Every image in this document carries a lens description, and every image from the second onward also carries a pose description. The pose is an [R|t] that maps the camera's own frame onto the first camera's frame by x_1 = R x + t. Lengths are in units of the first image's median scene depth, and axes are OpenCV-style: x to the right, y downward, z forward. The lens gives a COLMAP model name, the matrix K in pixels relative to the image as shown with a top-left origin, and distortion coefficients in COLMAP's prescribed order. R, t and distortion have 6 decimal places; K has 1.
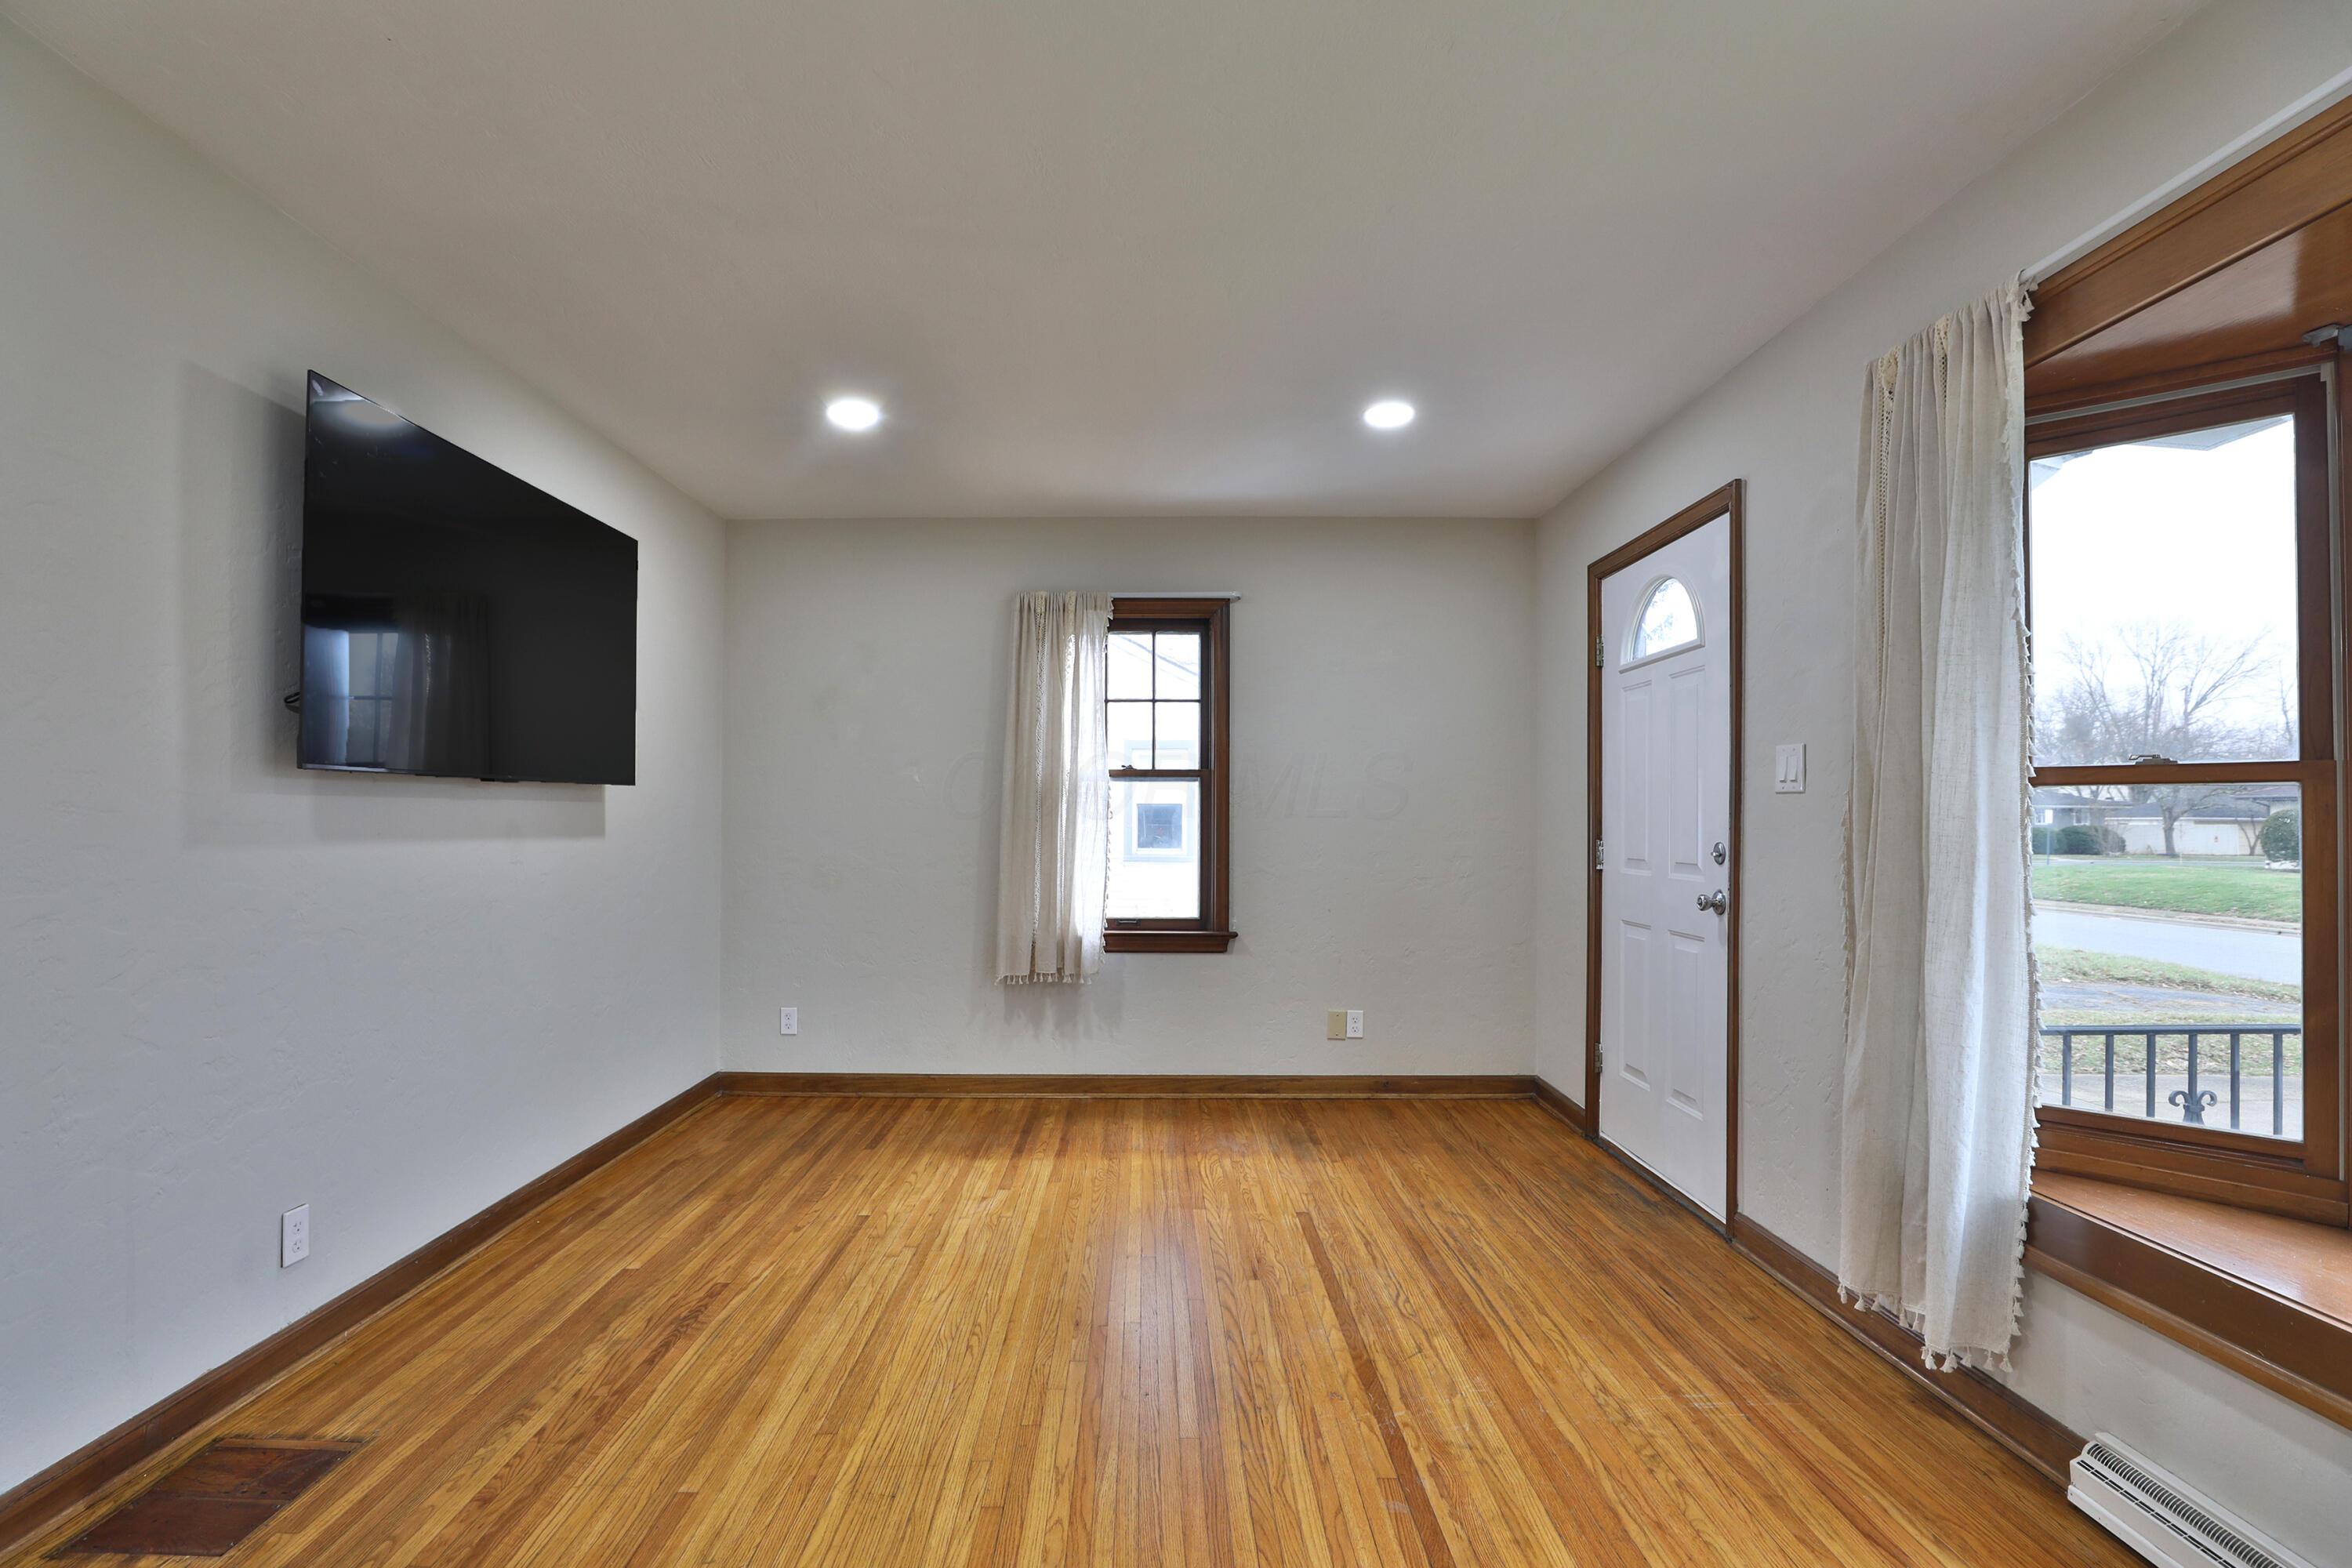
lens RADIAL K [[1081.6, 0, 1168.3], [0, 1081.6, 802.1], [0, 0, 1]] dist [-0.037510, 0.006288]
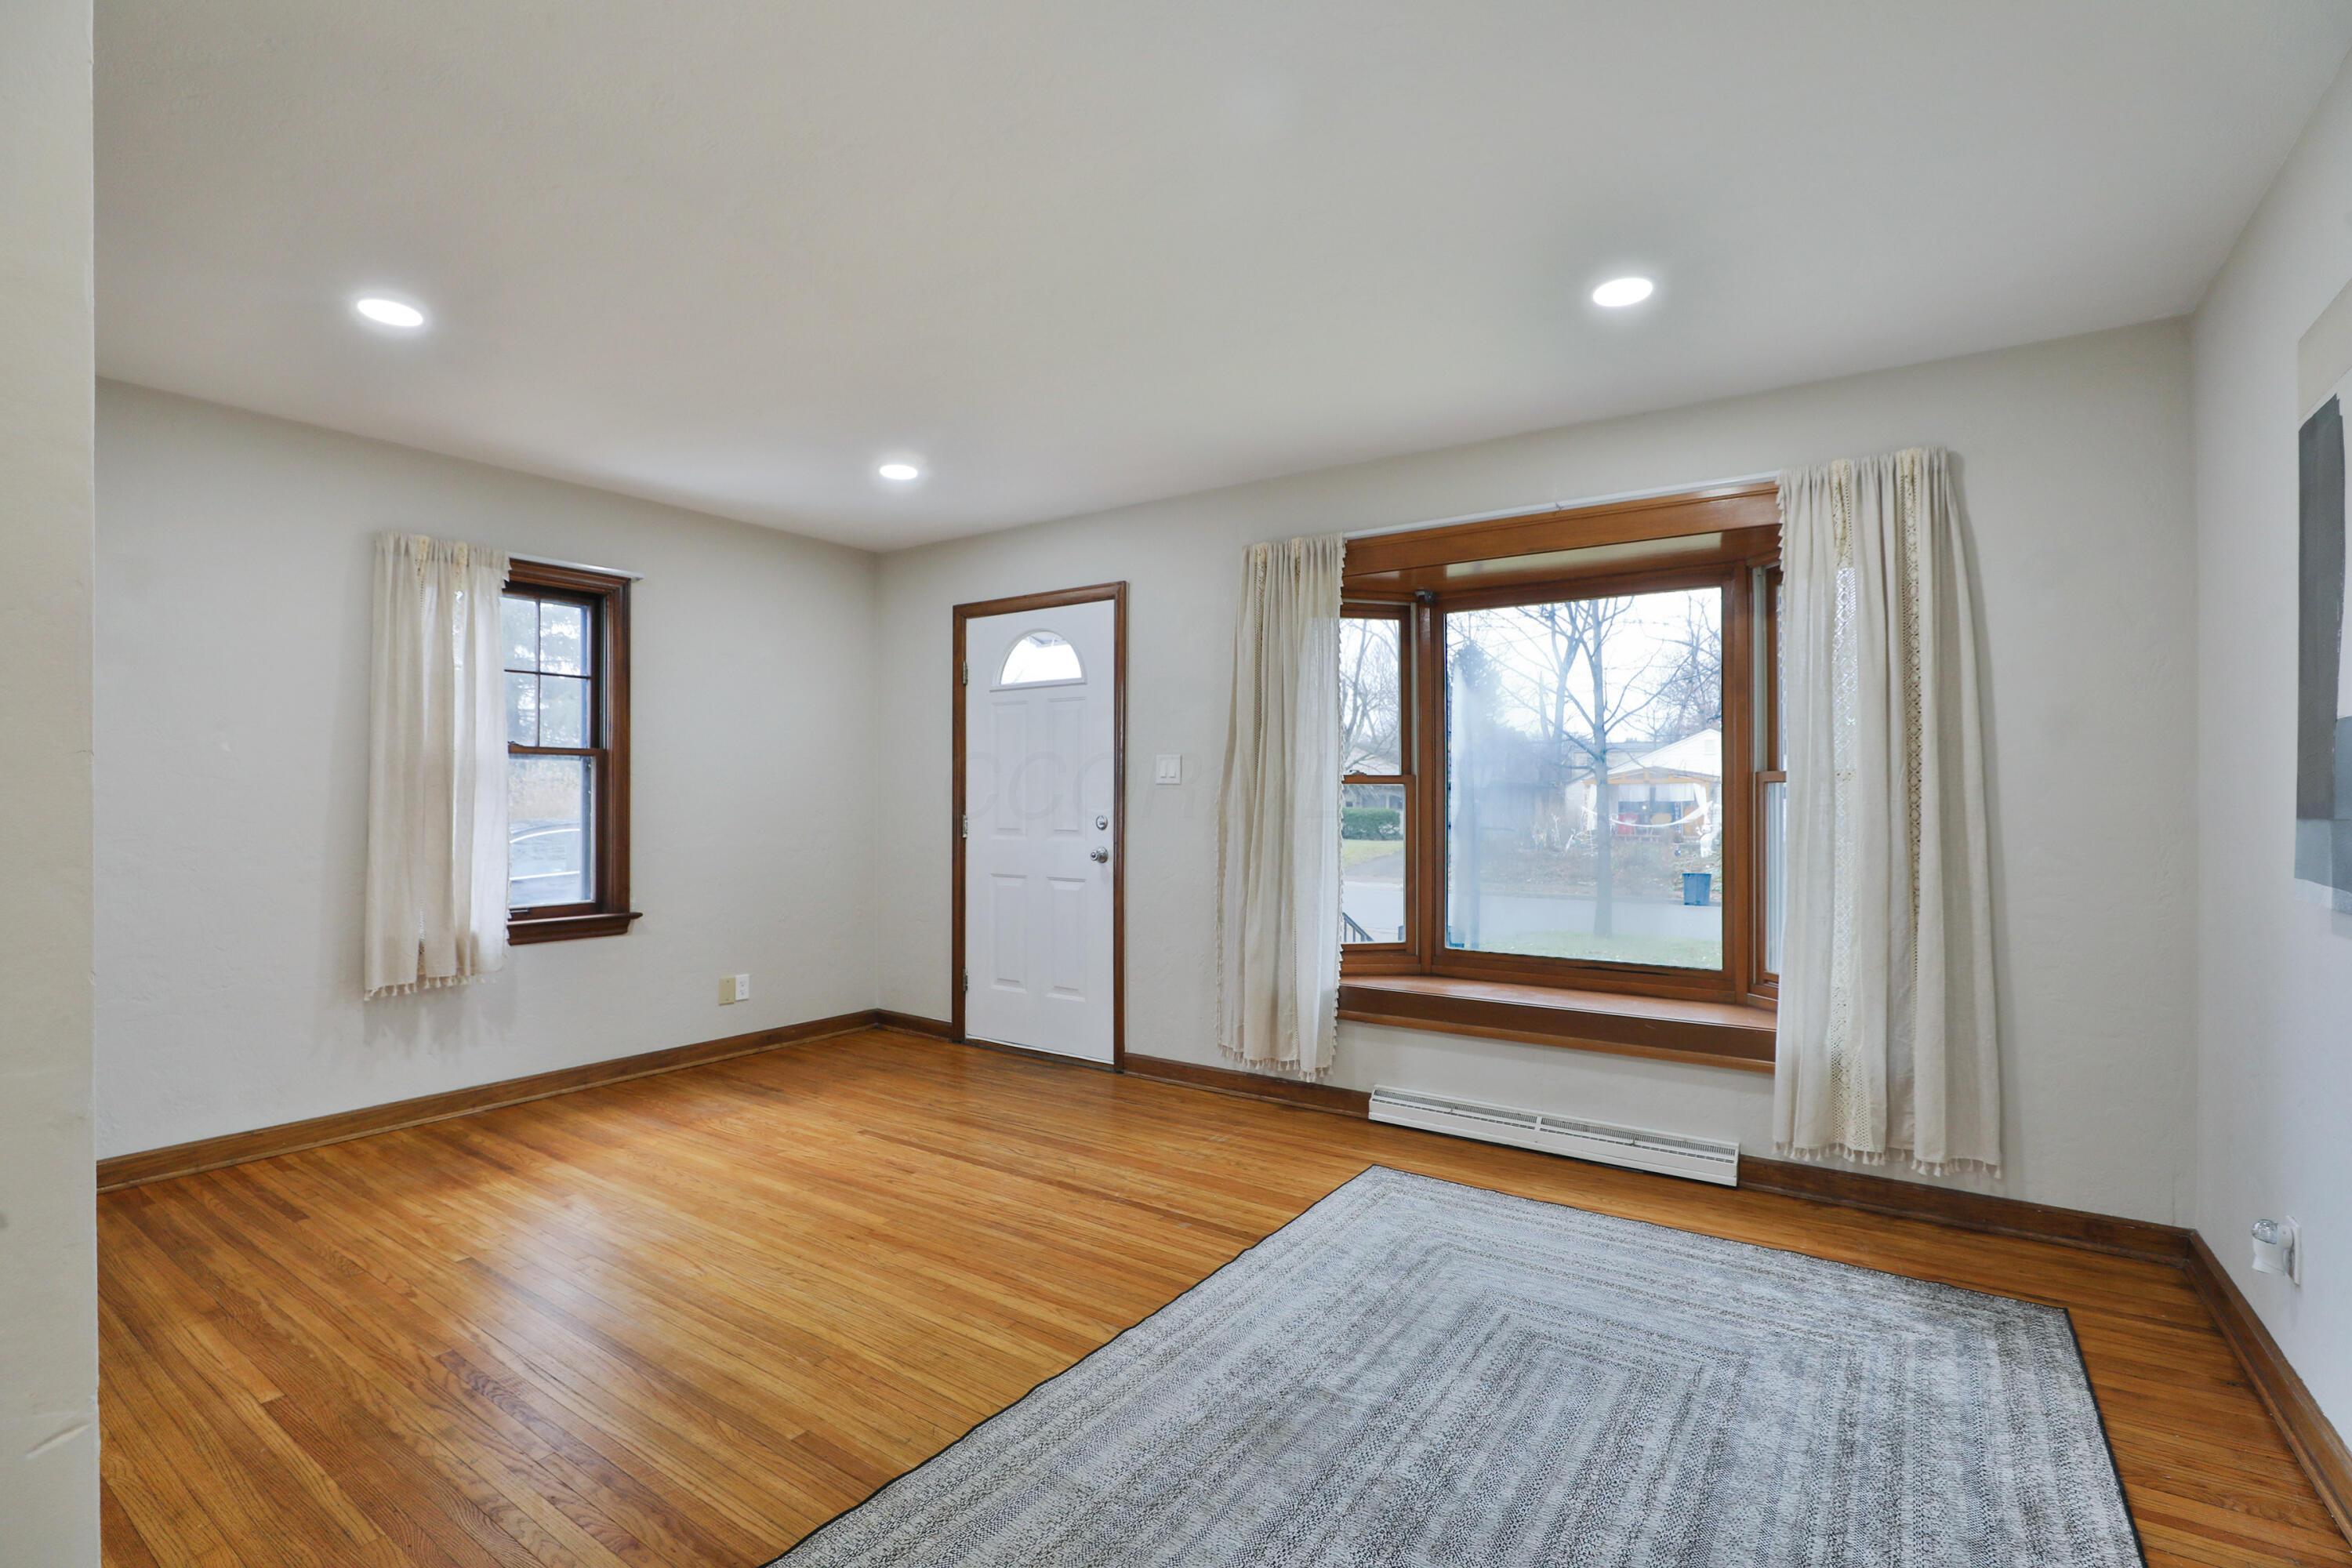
lens RADIAL K [[1081.6, 0, 1143.8], [0, 1081.6, 782.0], [0, 0, 1]] dist [-0.037510, 0.006288]
pose [[0.579459, 0.009939, 0.814941, -0.581105], [-0.013484, 0.999906, -0.002608, -0.005645], [-0.814890, -0.009478, 0.579539, 0.051085]]
